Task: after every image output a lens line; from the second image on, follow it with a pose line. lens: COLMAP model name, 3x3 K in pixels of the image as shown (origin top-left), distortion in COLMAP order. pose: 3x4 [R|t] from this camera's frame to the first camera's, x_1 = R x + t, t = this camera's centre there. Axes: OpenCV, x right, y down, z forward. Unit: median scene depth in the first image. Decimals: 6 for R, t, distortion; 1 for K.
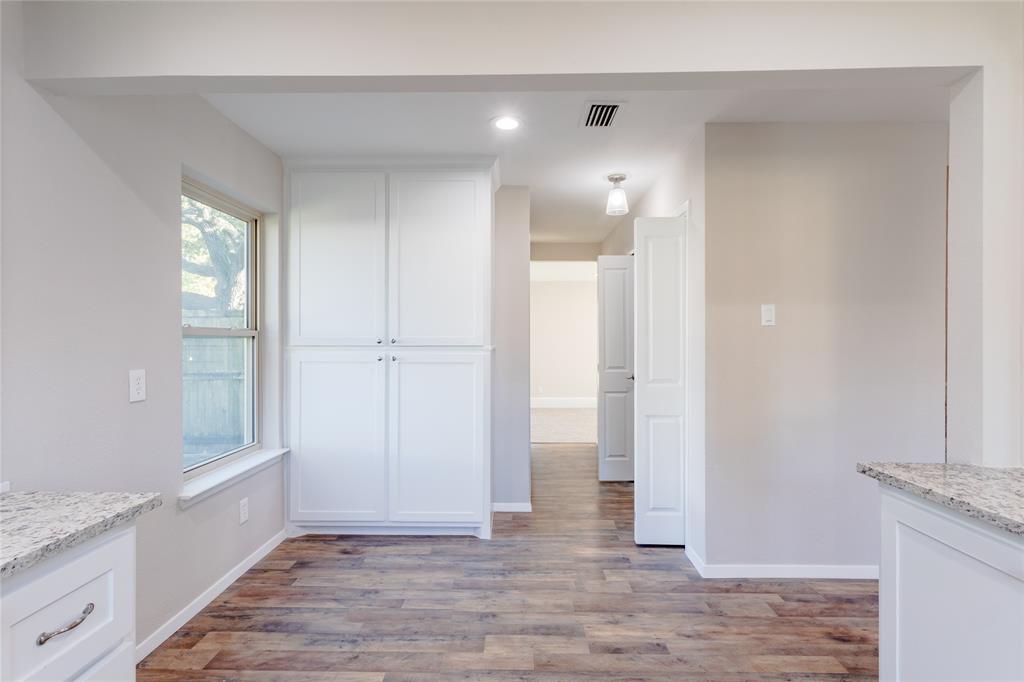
lens RADIAL K [[494.7, 0, 512.0], [0, 494.7, 341.0], [0, 0, 1]] dist [0.003296, 0.000921]
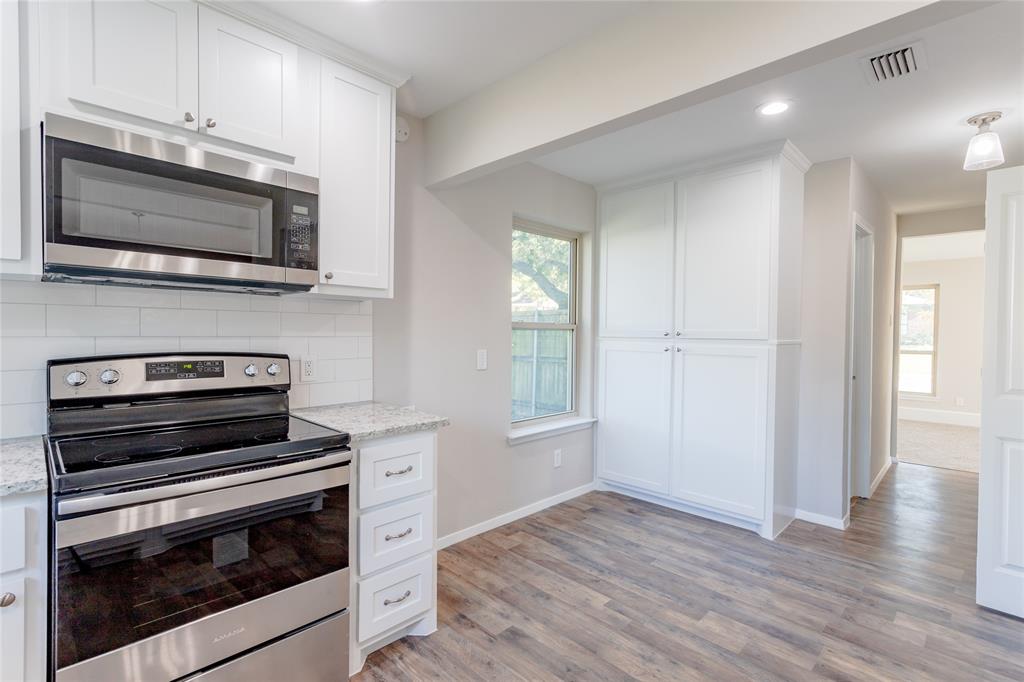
lens RADIAL K [[481.4, 0, 512.0], [0, 481.4, 341.0], [0, 0, 1]] dist [0.002683, 0.001687]
pose [[0.721751, 0.020299, -0.691855, 0.275561], [-0.010720, 0.999778, 0.018150, 0.000803], [0.692069, -0.005683, 0.721809, -0.030829]]
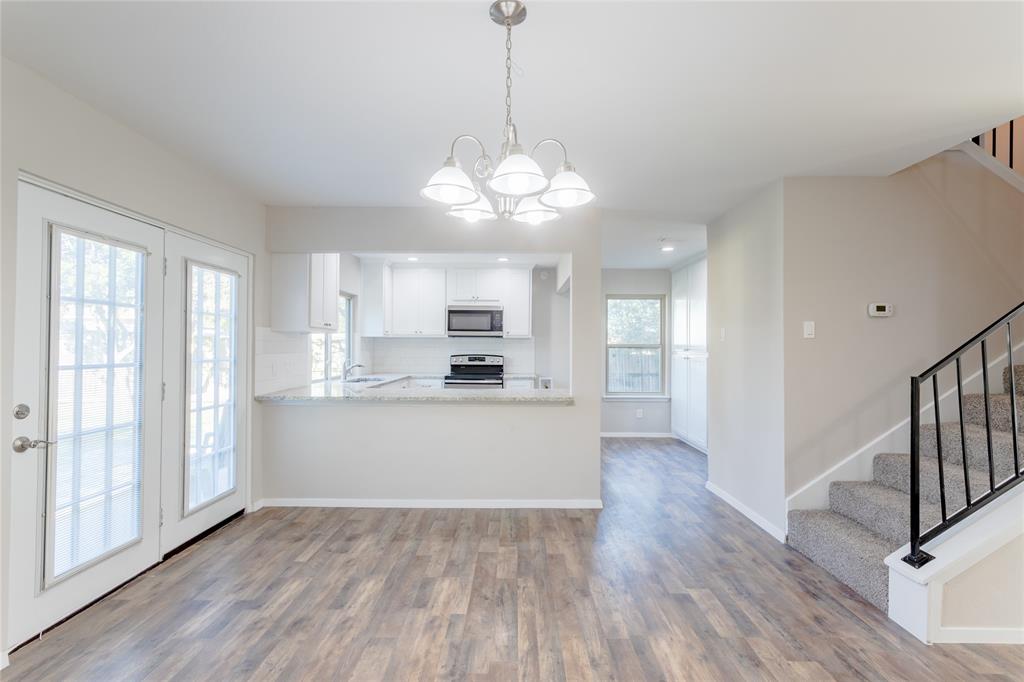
lens RADIAL K [[481.4, 0, 512.0], [0, 481.4, 341.0], [0, 0, 1]] dist [0.002683, 0.001687]
pose [[0.018391, -0.013126, -0.999745, 2.050684], [-0.006676, 0.999890, -0.013251, -0.005528], [0.999809, 0.006918, 0.018301, 0.281266]]
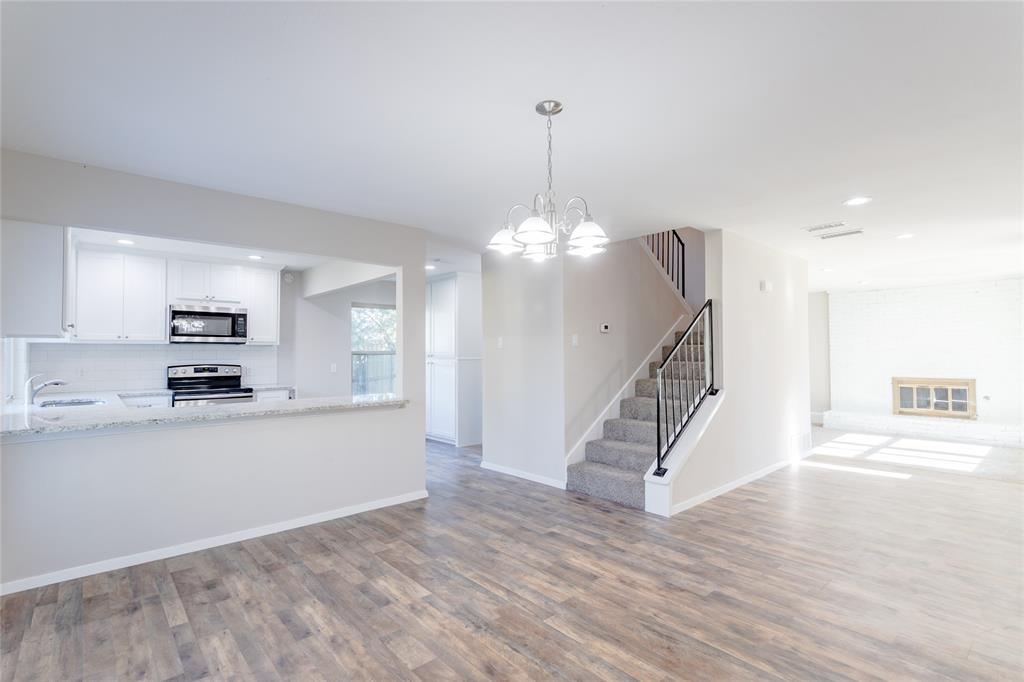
lens RADIAL K [[483.1, 0, 512.0], [0, 483.1, 341.0], [0, 0, 1]] dist [0.003672, 0.001055]
pose [[0.676081, -0.024608, -0.736417, 2.010286], [0.004628, 0.999564, -0.029153, -0.001503], [0.736813, 0.016302, 0.675900, -0.316911]]
